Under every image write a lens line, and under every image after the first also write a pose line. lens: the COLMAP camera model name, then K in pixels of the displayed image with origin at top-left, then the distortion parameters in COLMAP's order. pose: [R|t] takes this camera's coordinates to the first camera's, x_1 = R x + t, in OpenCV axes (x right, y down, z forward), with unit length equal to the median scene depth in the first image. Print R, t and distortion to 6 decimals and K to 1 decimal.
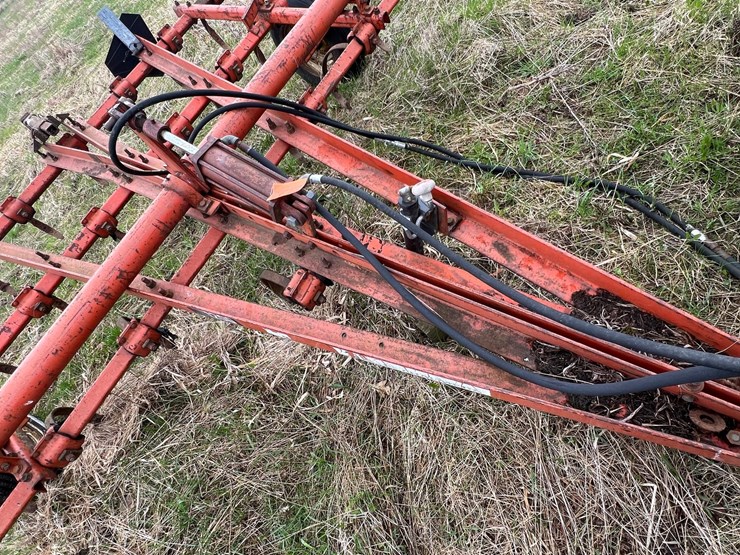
lens RADIAL K [[432.7, 0, 365.8], [0, 432.7, 280.7], [0, 0, 1]] dist [-0.003416, -0.000006]
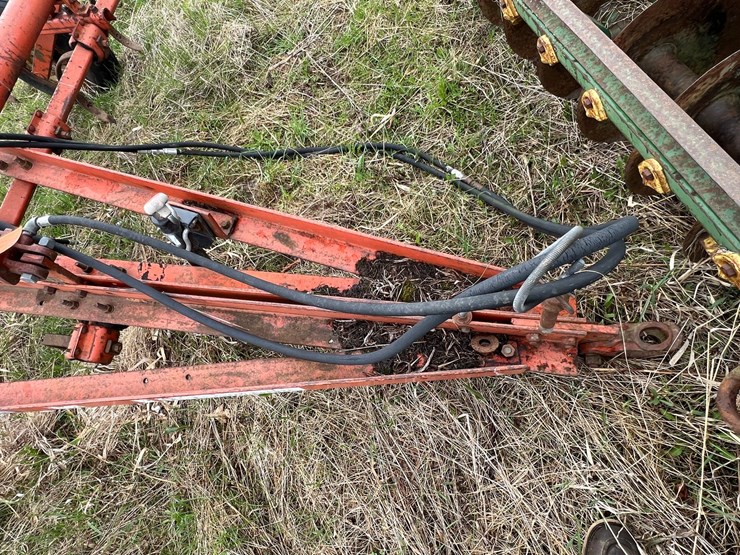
lens RADIAL K [[432.7, 0, 365.8], [0, 432.7, 280.7], [0, 0, 1]] dist [-0.003416, -0.000006]
pose [[0.913547, -0.309149, 0.264308, 0.169028], [0.299891, 0.950961, 0.075758, -0.001004], [-0.274767, 0.010055, 0.961458, 0.016995]]
